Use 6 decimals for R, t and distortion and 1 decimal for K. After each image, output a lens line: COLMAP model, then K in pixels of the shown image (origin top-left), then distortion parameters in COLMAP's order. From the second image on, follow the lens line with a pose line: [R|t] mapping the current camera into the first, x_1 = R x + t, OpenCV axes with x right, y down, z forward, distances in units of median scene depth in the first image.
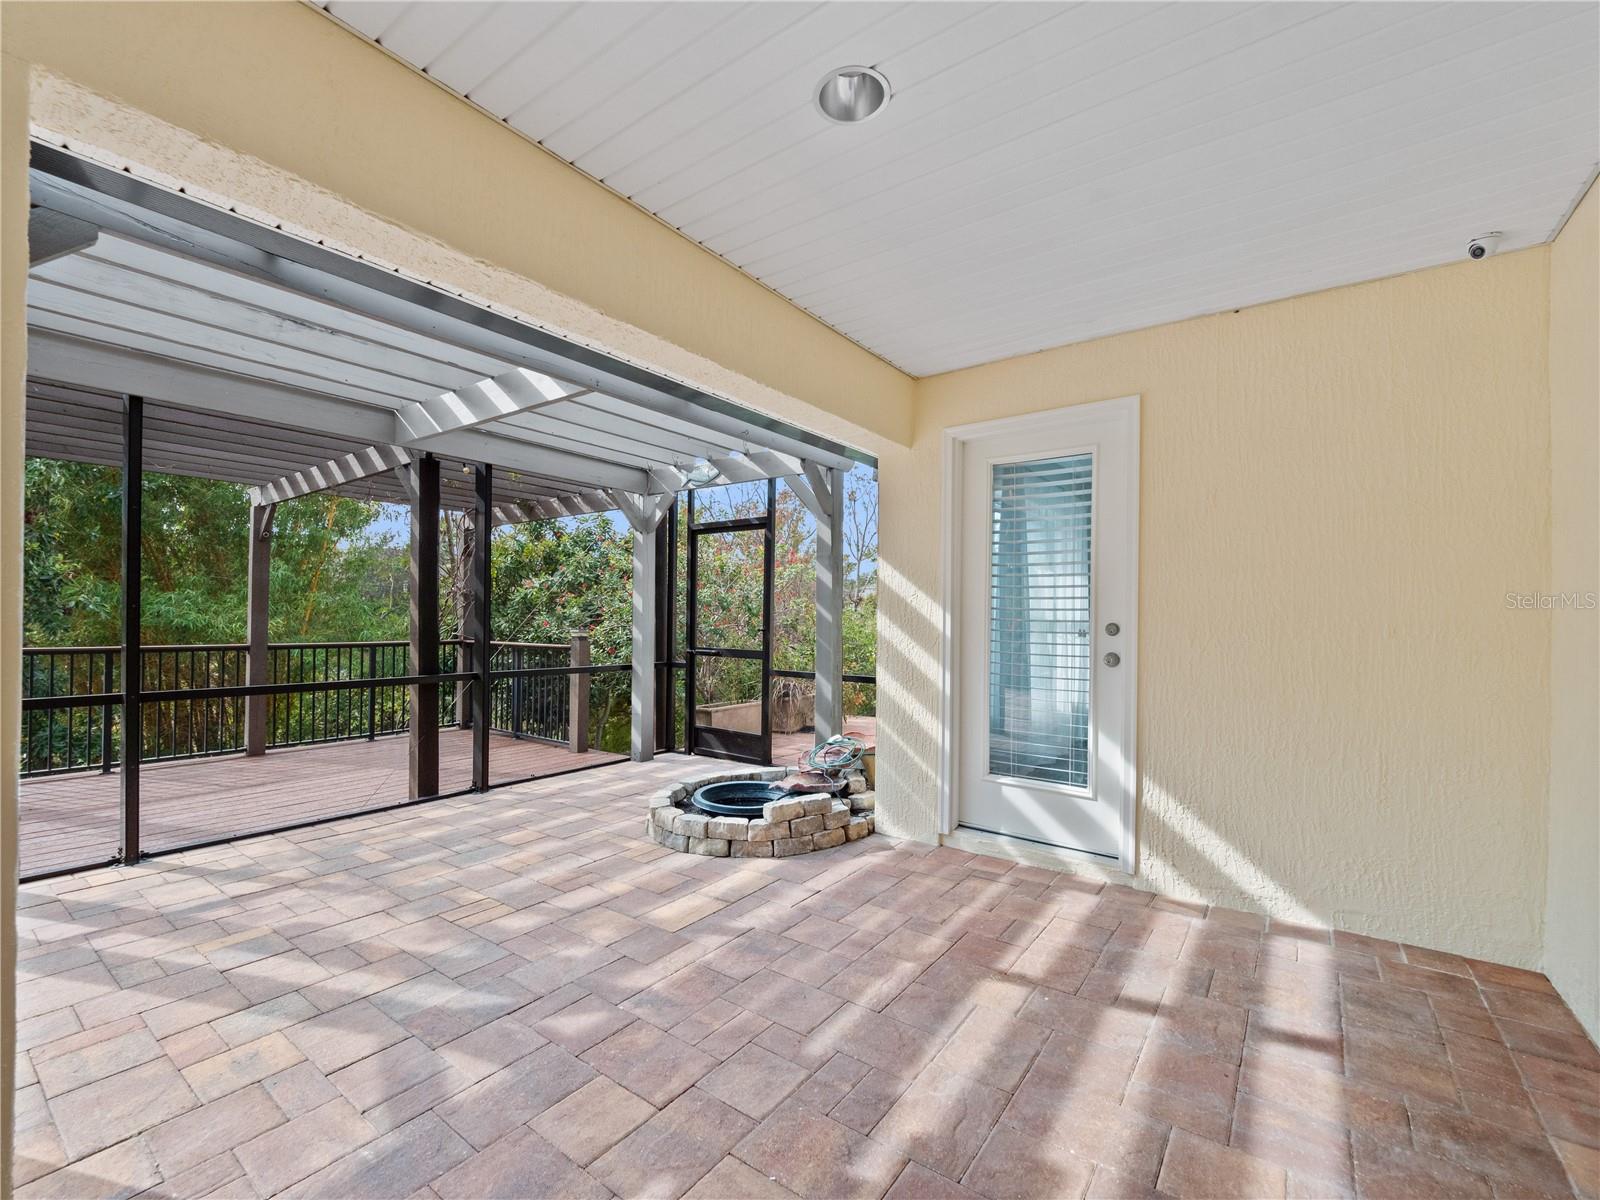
lens RADIAL K [[679.9, 0, 791.6], [0, 679.9, 606.5], [0, 0, 1]] dist [0.000456, -0.003865]
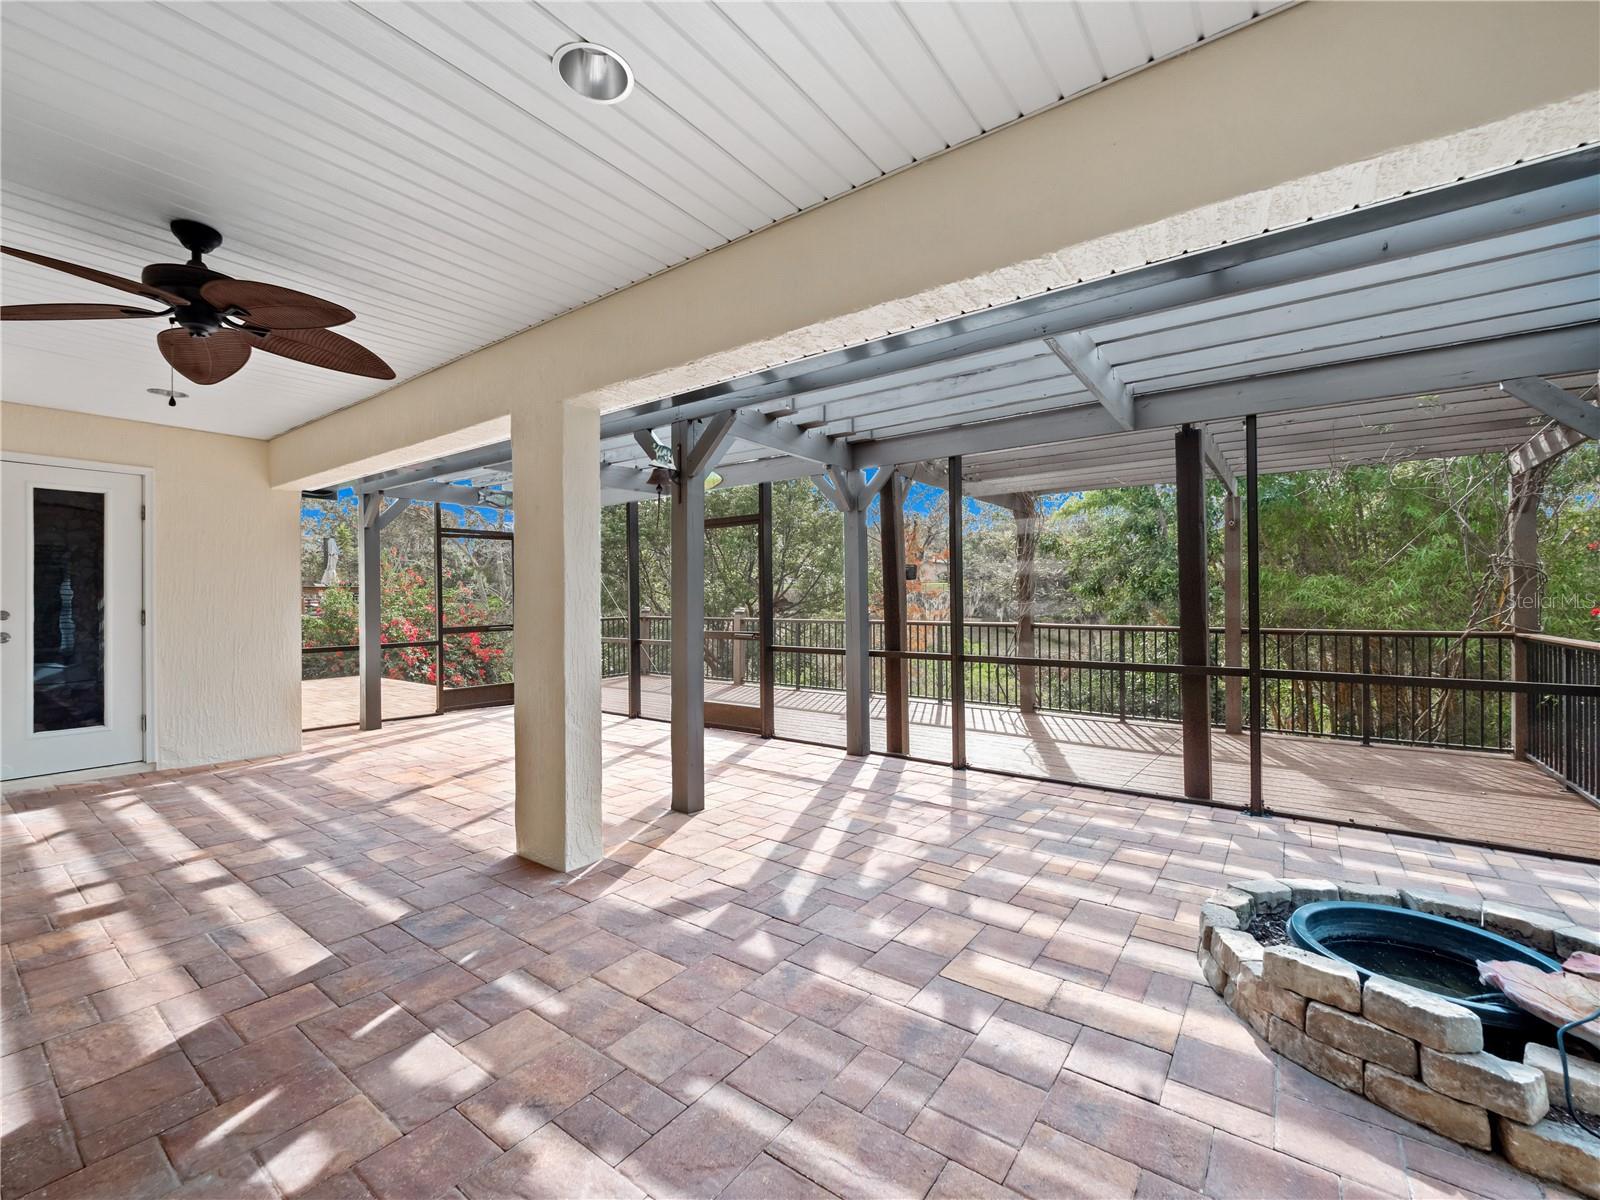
lens RADIAL K [[674.2, 0, 788.7], [0, 674.2, 592.0], [0, 0, 1]] dist [0.000709, -0.003110]
pose [[0.011208, -0.017750, -0.999780, 0.517114], [0.019781, 0.999651, -0.017526, 0.009173], [0.999742, -0.019580, 0.011556, 0.621793]]
